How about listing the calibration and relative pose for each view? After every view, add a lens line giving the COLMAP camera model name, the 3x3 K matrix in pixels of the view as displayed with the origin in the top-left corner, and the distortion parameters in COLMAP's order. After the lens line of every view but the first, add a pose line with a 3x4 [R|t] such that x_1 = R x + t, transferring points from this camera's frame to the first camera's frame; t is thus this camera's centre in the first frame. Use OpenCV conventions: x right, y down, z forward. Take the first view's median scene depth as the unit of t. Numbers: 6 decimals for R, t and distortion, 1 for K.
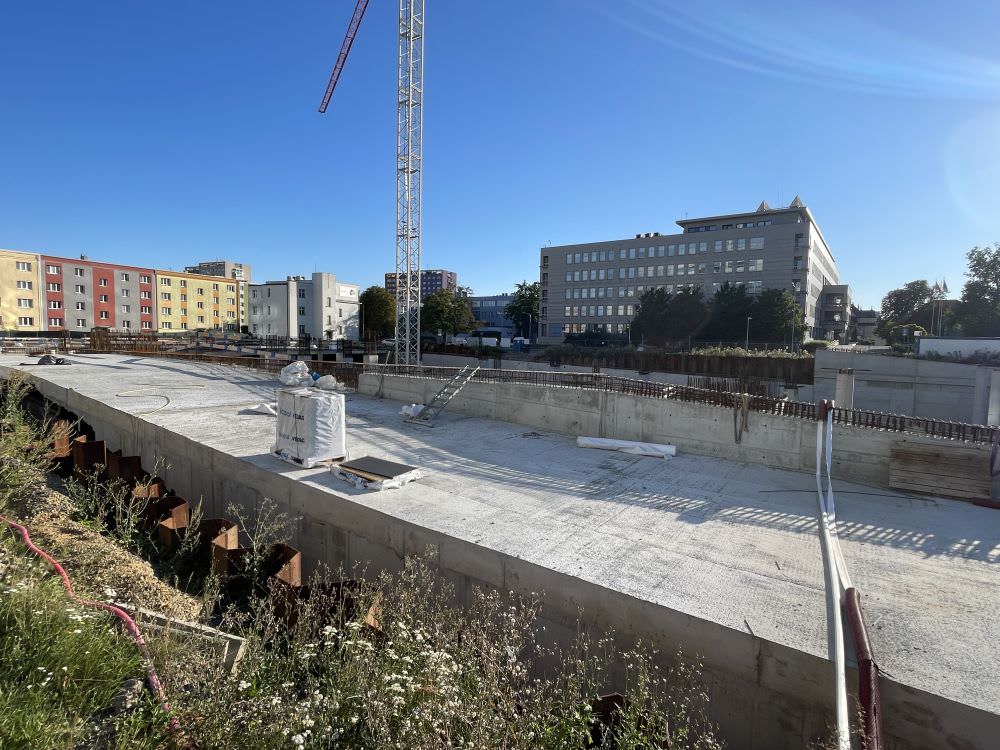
lens RADIAL K [[506.7, 0, 502.5], [0, 506.7, 371.1], [0, 0, 1]] dist [-0.012953, 0.000736]
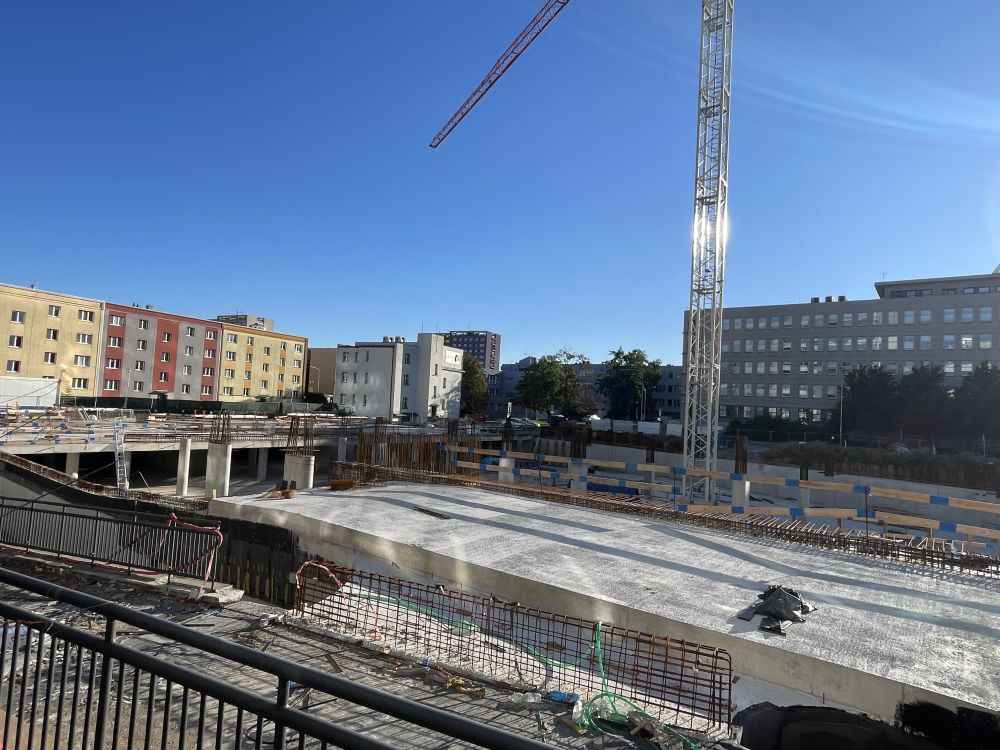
lens RADIAL K [[563.2, 0, 490.3], [0, 563.2, 369.8], [0, 0, 1]] dist [-0.039119, 0.011942]
pose [[0.998790, 0.030275, -0.038759, -0.232425], [-0.034991, 0.991229, -0.127436, -0.027506], [0.034561, 0.128638, 0.991089, 0.128827]]
